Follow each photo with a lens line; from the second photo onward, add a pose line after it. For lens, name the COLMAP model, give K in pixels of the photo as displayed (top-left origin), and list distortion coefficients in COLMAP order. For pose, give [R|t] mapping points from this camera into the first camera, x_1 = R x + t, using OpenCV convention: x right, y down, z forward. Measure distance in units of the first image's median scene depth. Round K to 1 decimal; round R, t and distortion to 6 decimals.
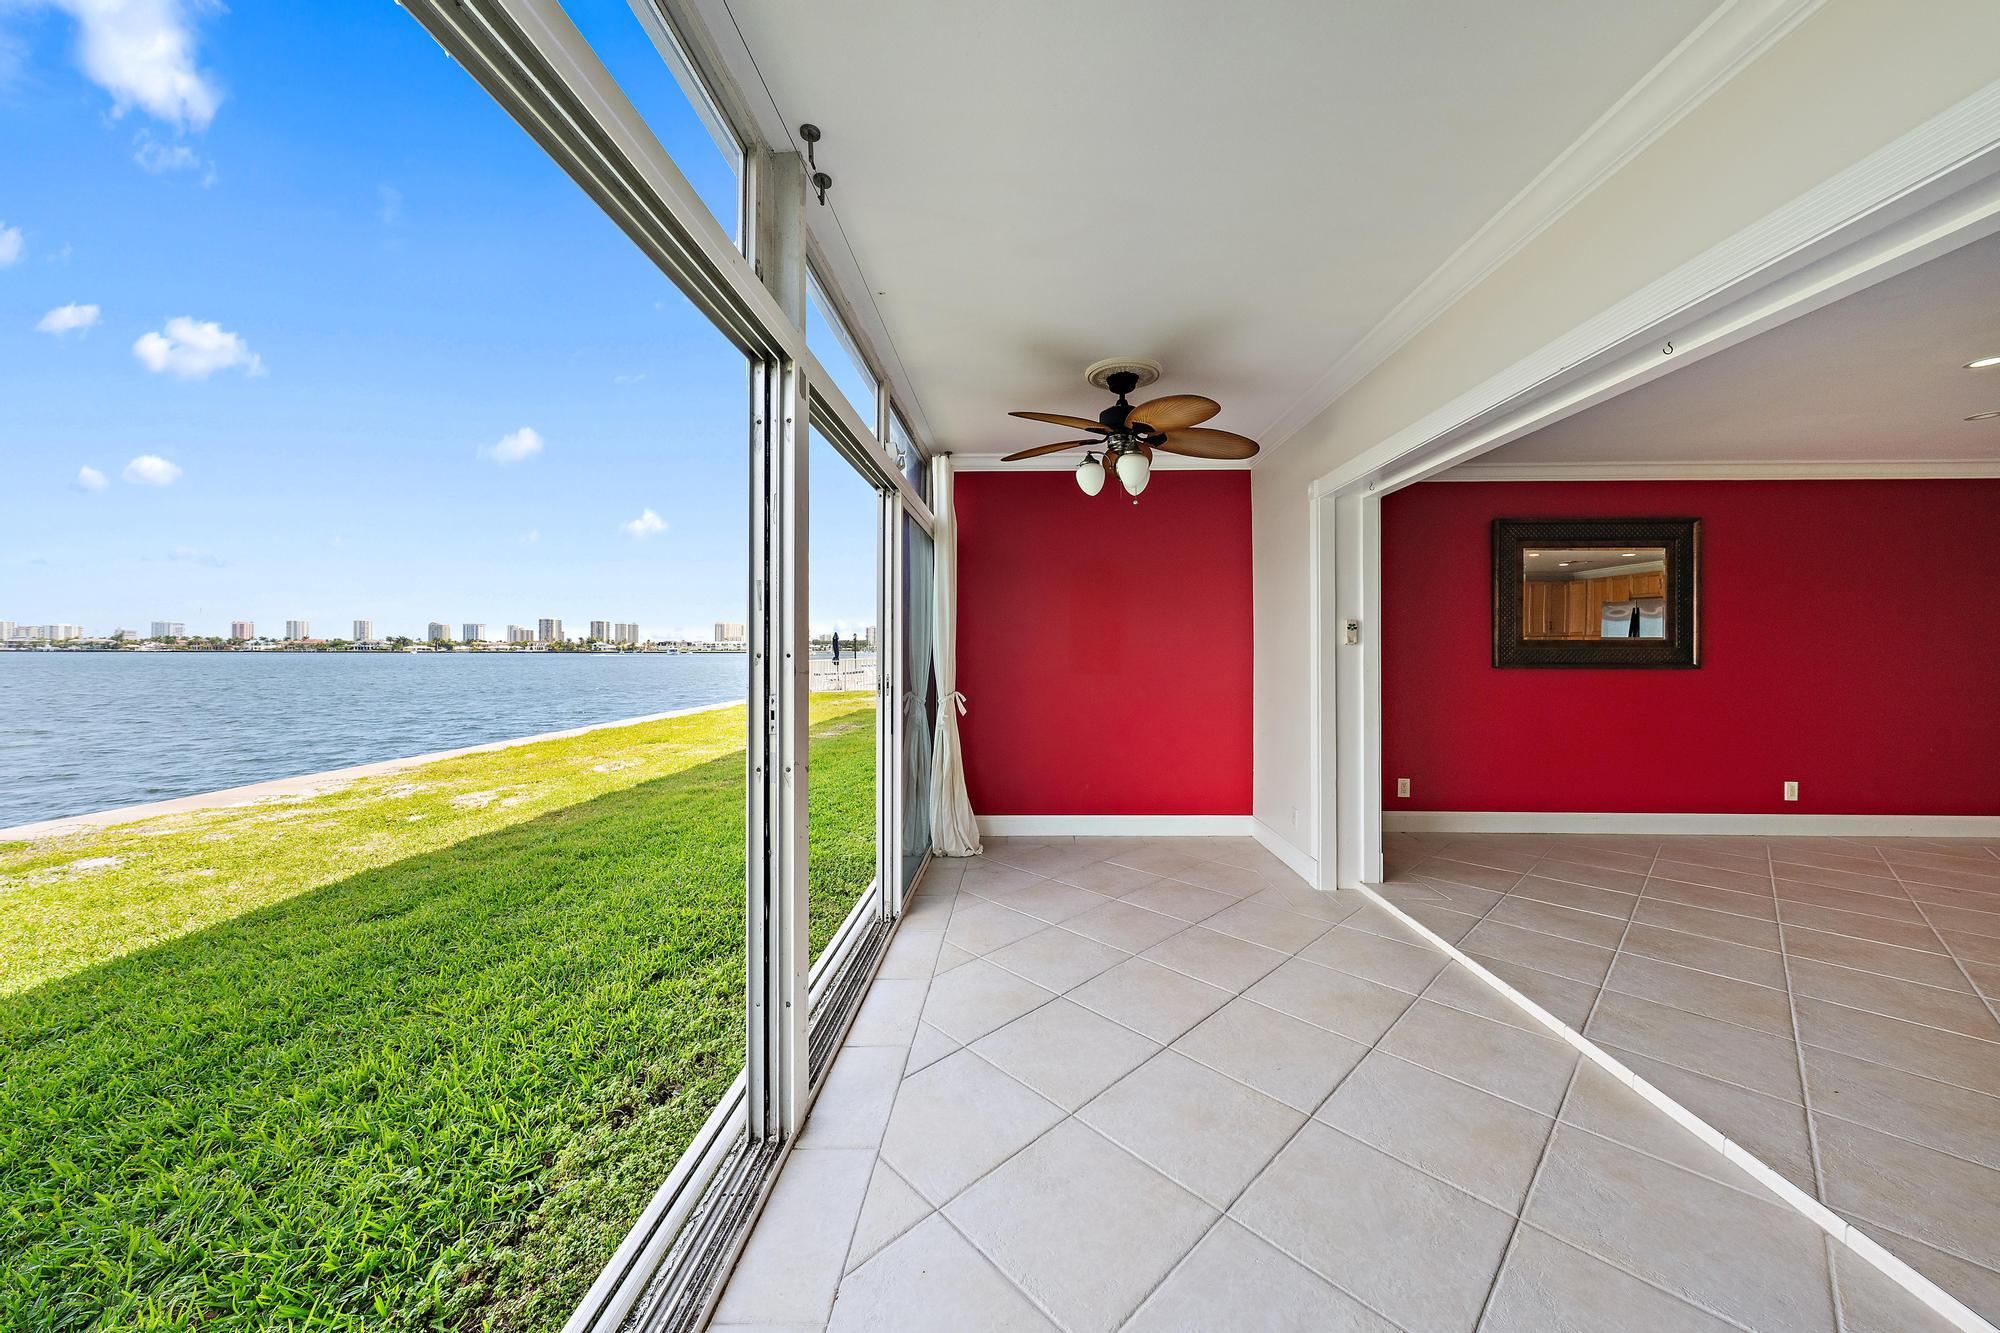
lens RADIAL K [[679.7, 0, 1009.6], [0, 679.7, 648.3], [0, 0, 1]] dist [-0.000514, -0.000054]
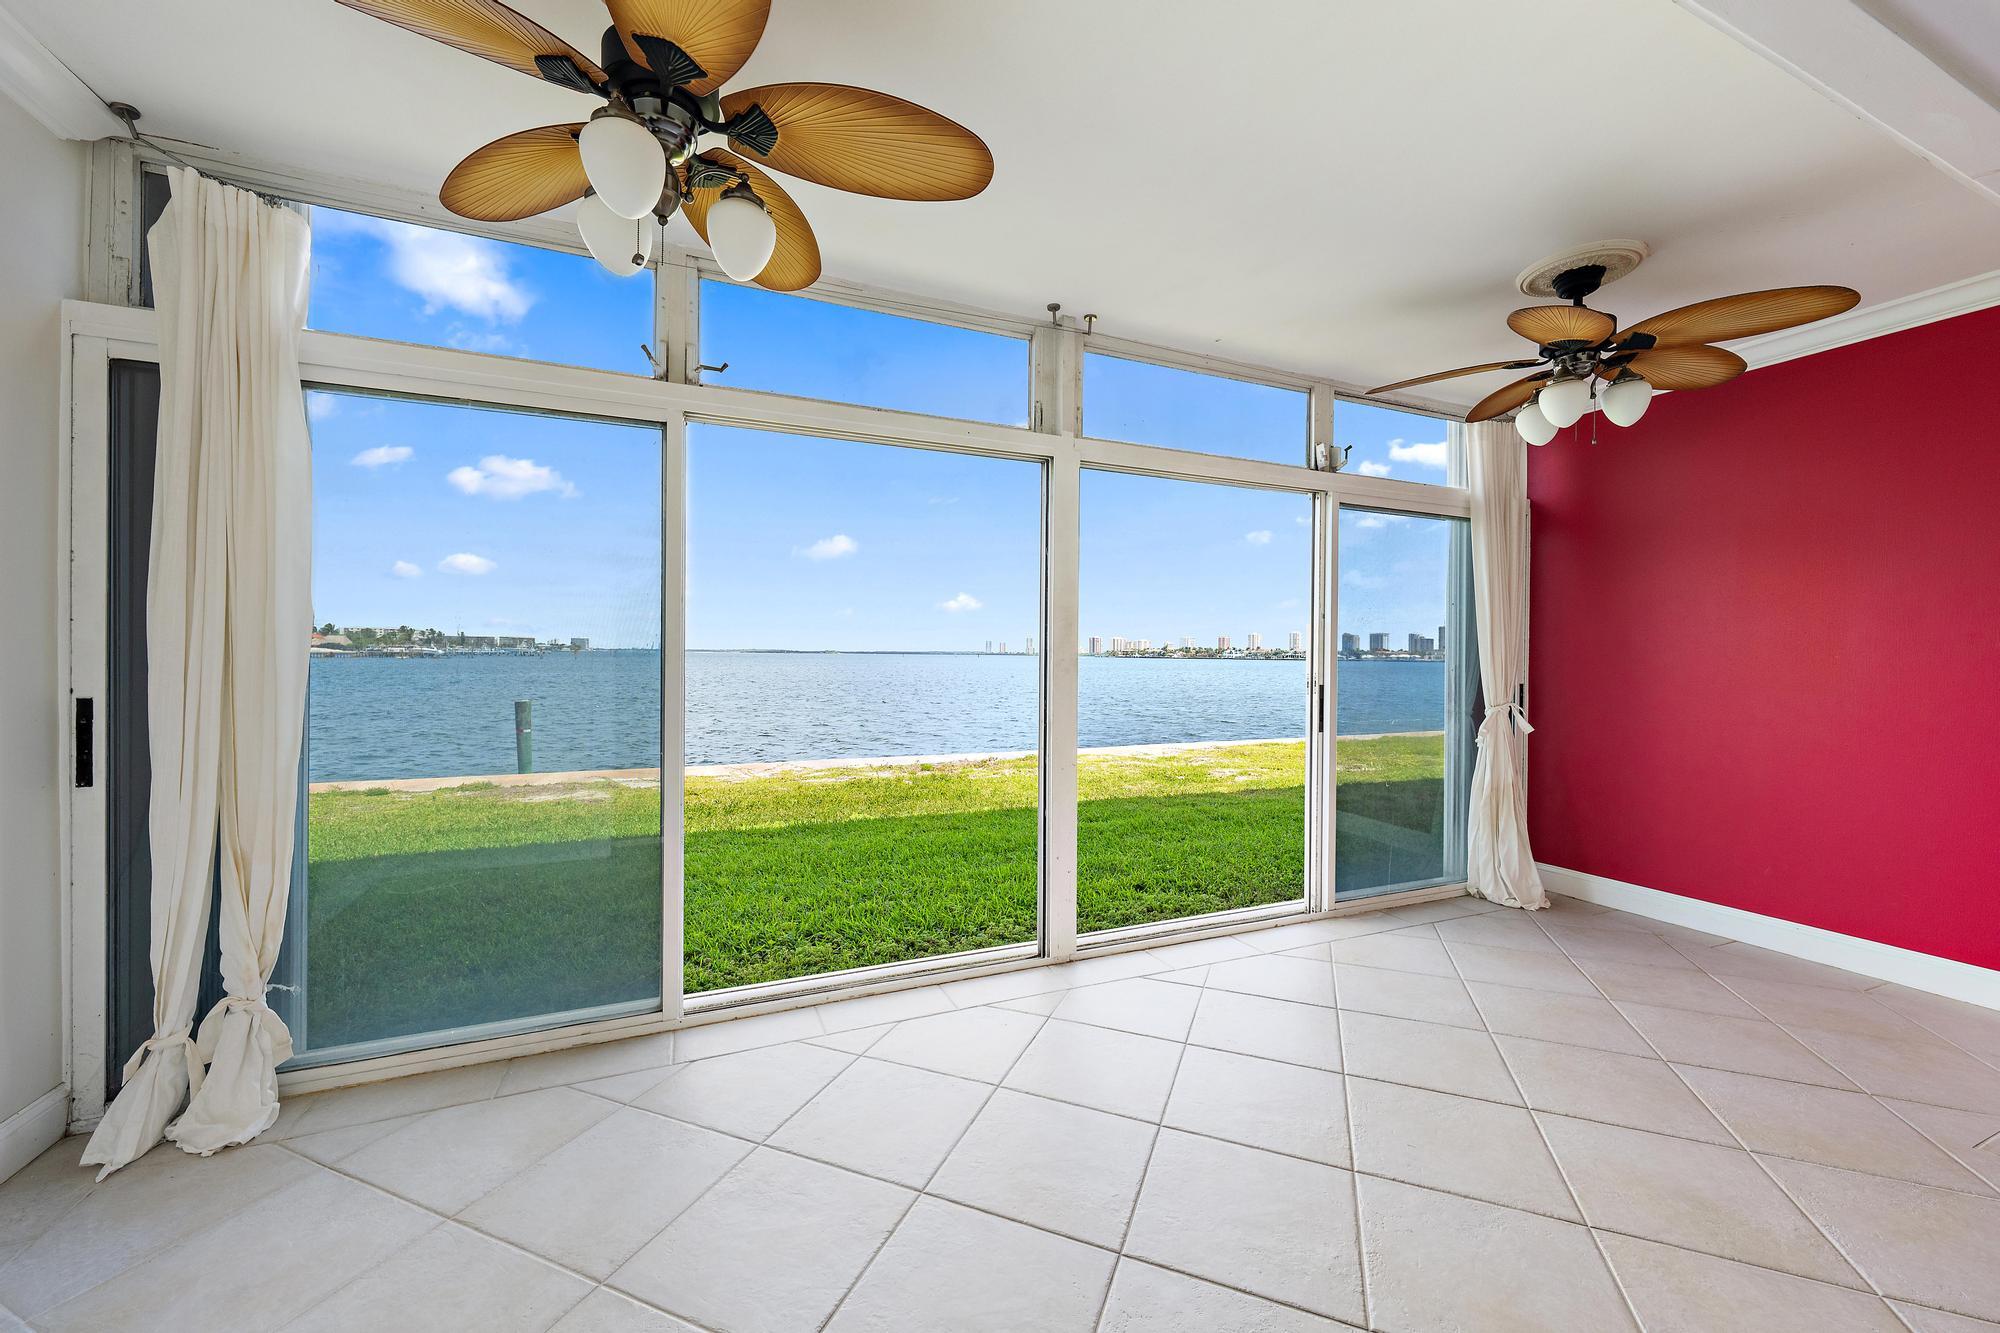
lens RADIAL K [[747.1, 0, 999.0], [0, 747.1, 653.7], [0, 0, 1]] dist [0.000174, -0.000069]
pose [[0.417262, 0.001965, -0.908784, 0.626721], [-0.006922, 0.999976, -0.001017, 0.014174], [0.908760, 0.006715, 0.417265, 0.098341]]
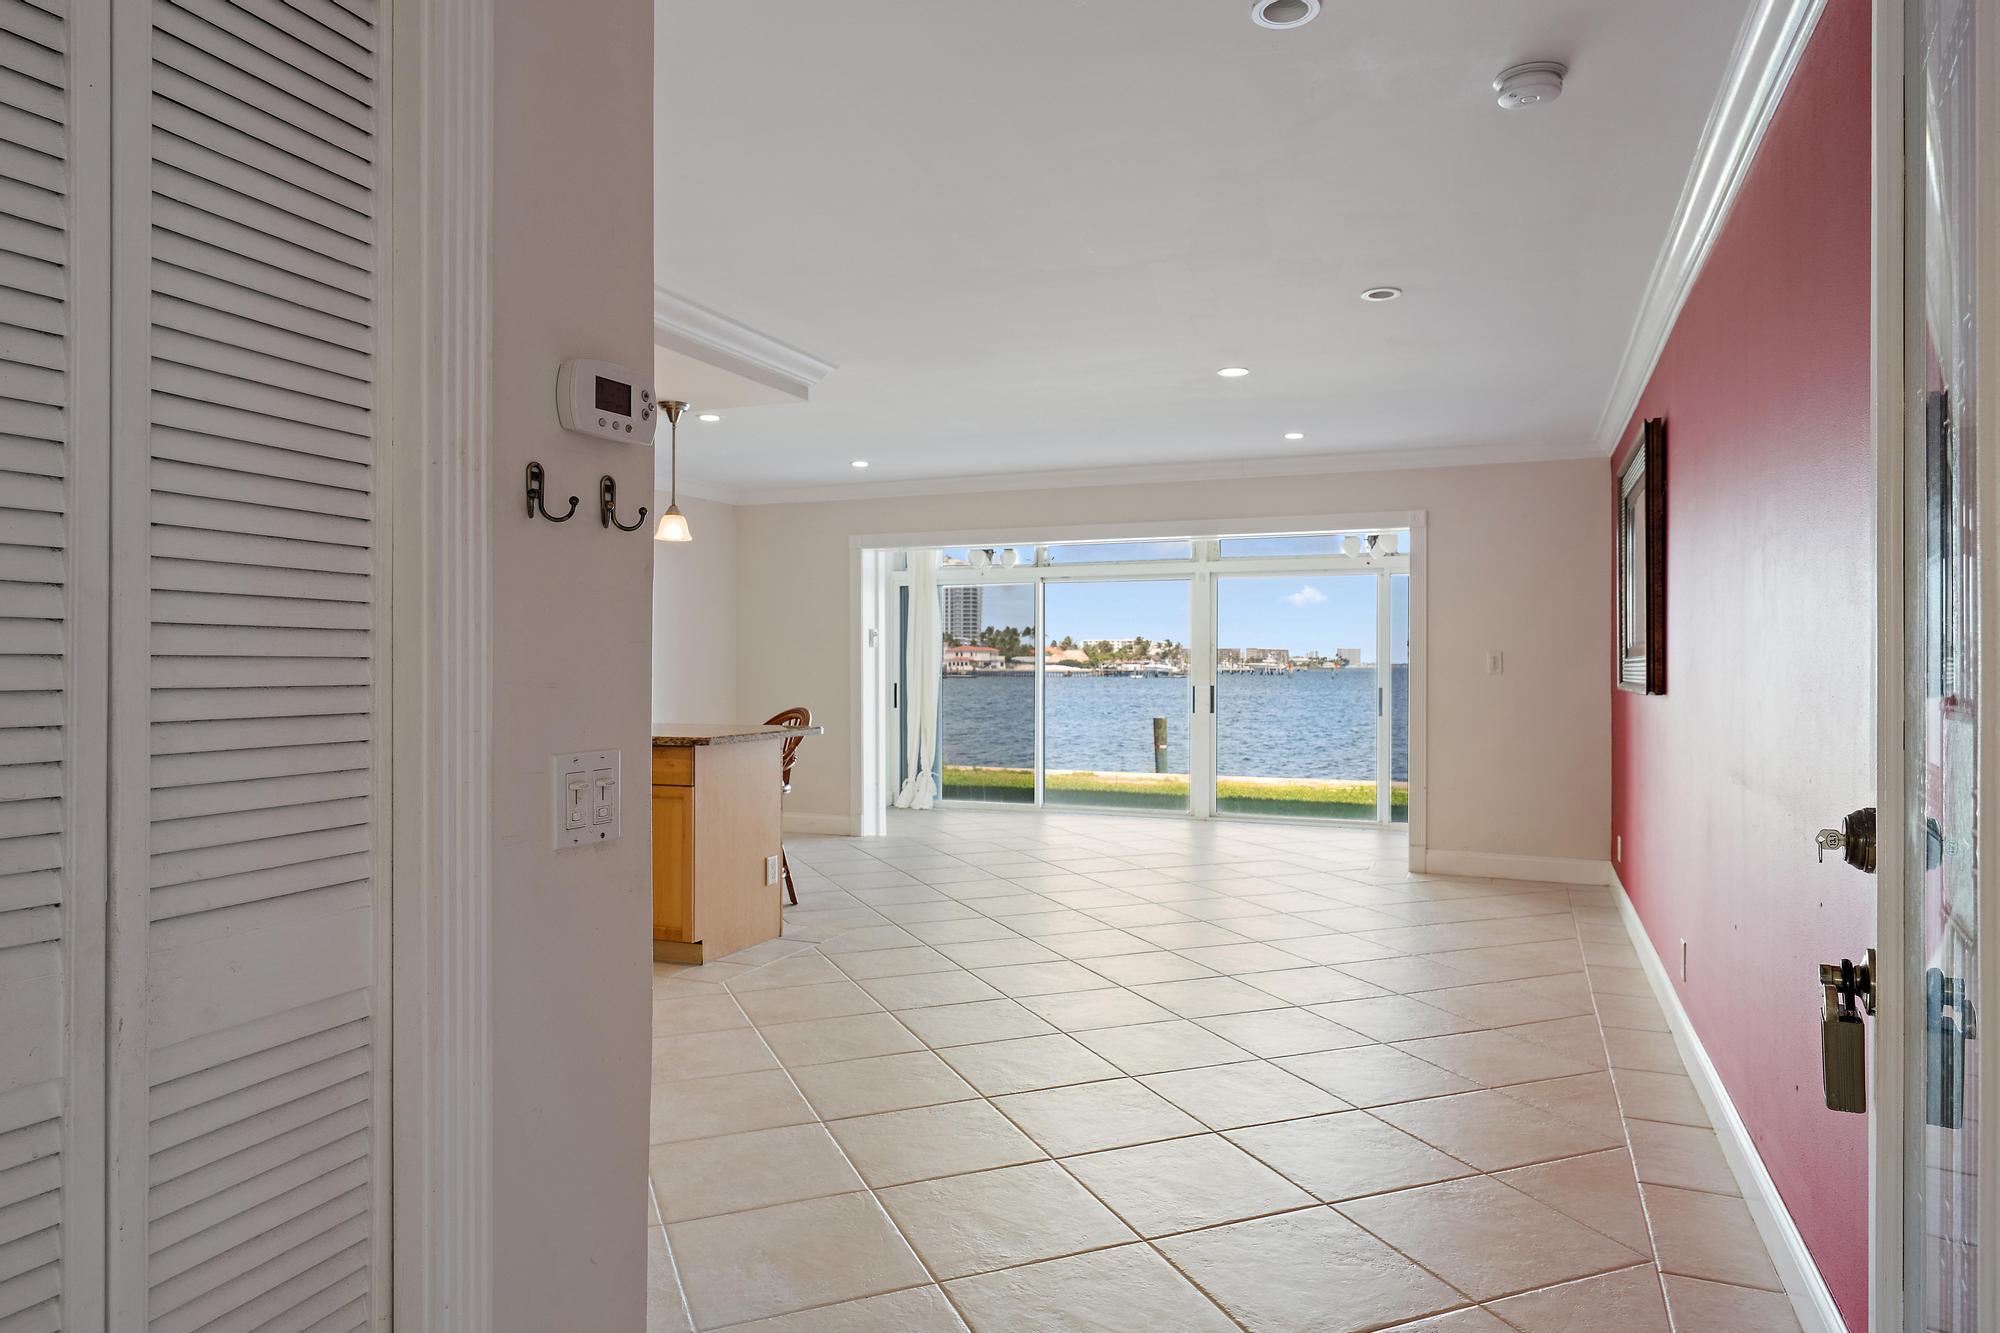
lens RADIAL K [[1235.1, 0, 1000.0], [0, 1235.1, 666.5], [0, 0, 1]] dist [0.001805, -0.000132]
pose [[-0.351358, -0.001076, -0.936241, 2.909181], [0.000008, 0.999999, -0.001152, 0.010166], [0.936241, -0.000412, -0.351358, 1.171362]]
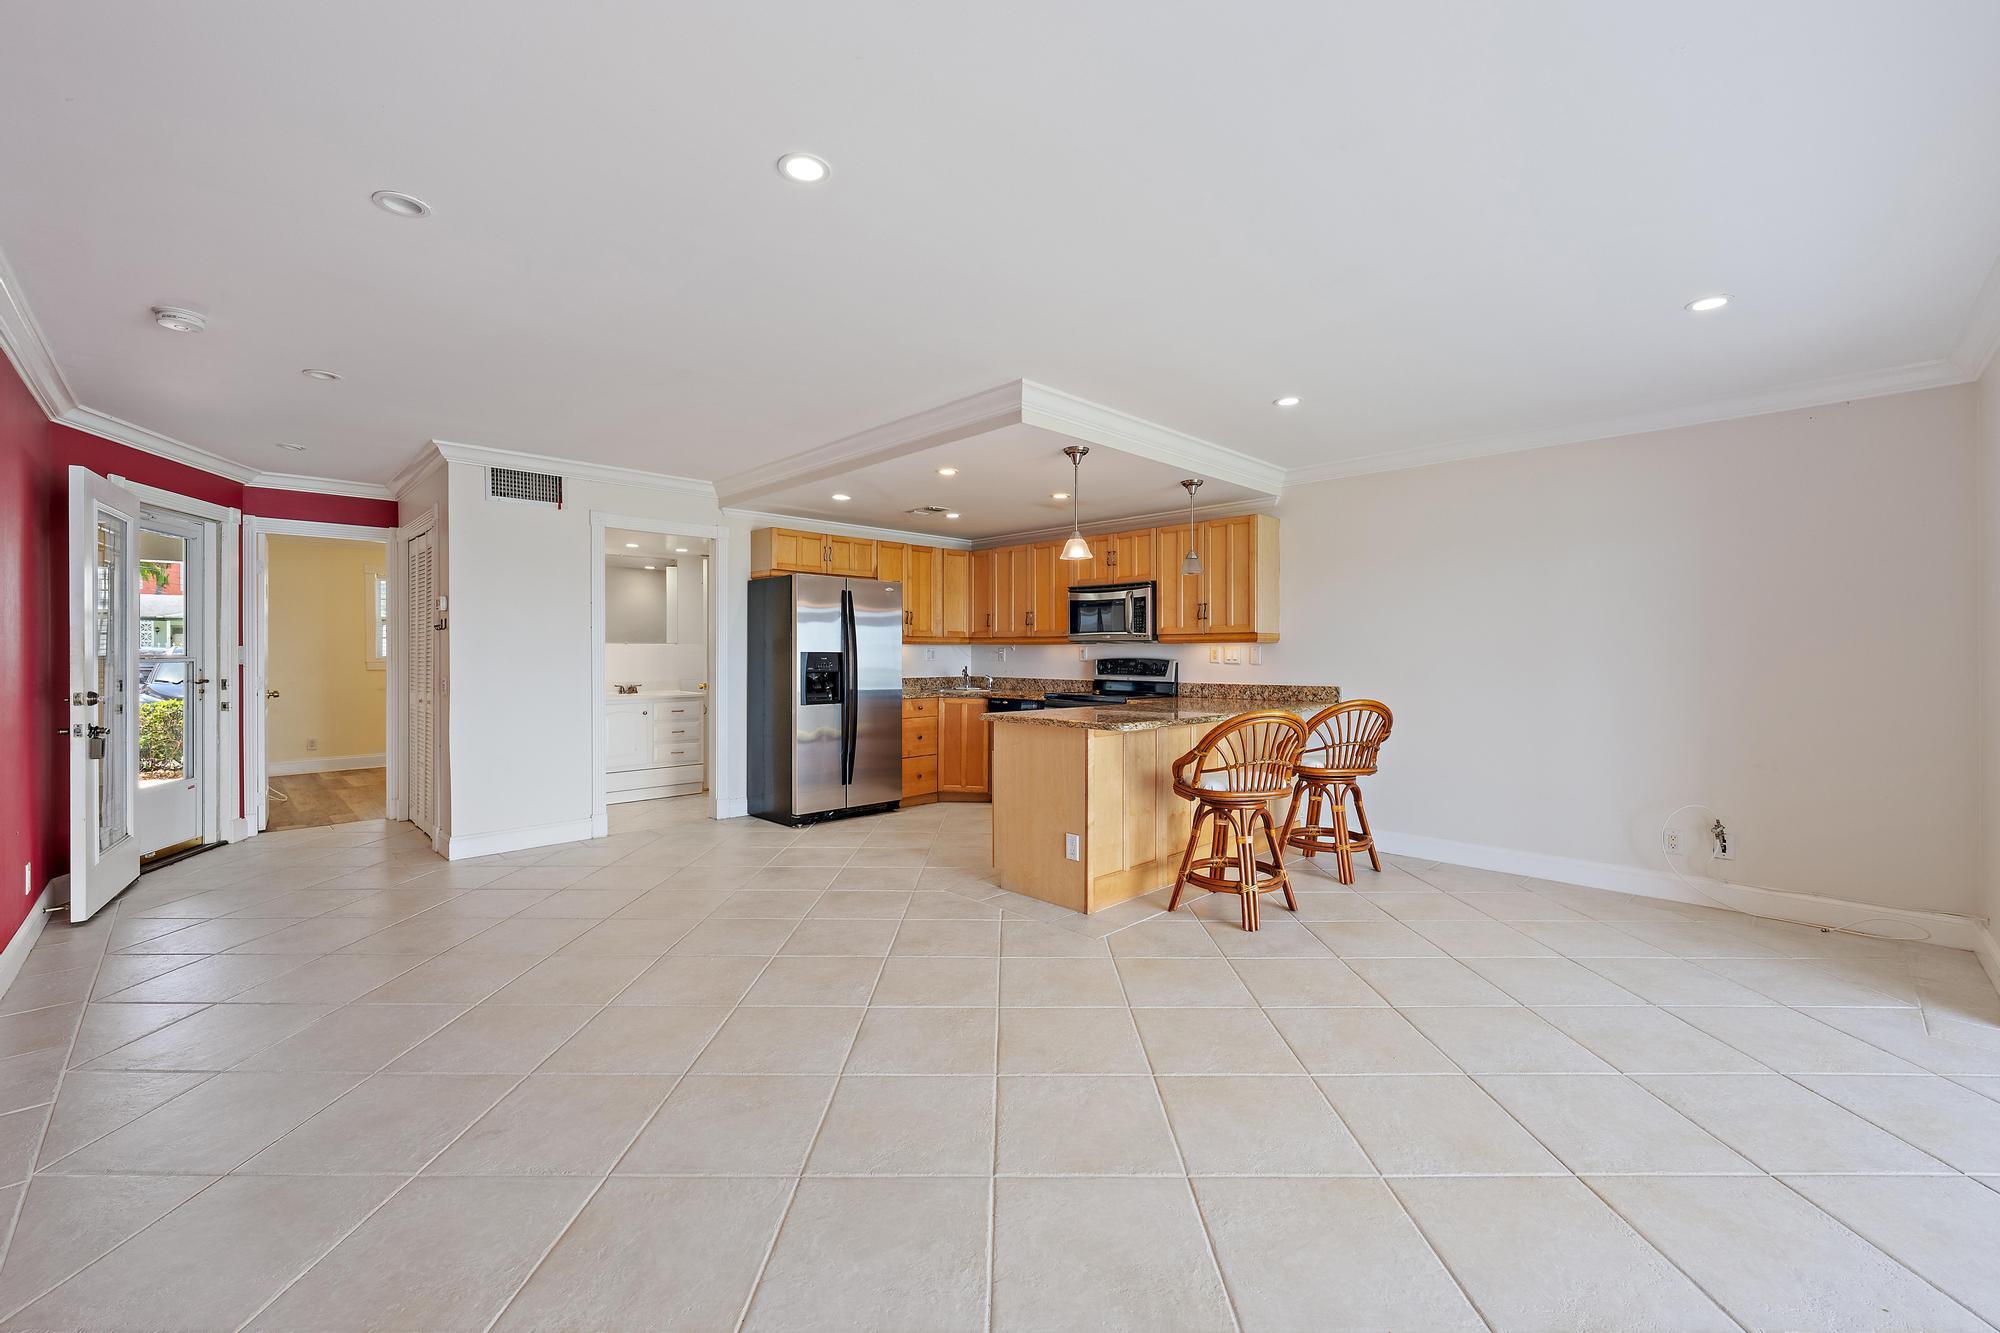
lens RADIAL K [[809.3, 0, 1000.9], [0, 809.3, 654.2], [0, 0, 1]] dist [-0.000224, 0.000054]
pose [[-0.729979, -0.002660, 0.683464, 0.749521], [-0.003139, 0.999995, 0.000540, -0.003208], [-0.683462, -0.001751, -0.729984, 1.246327]]
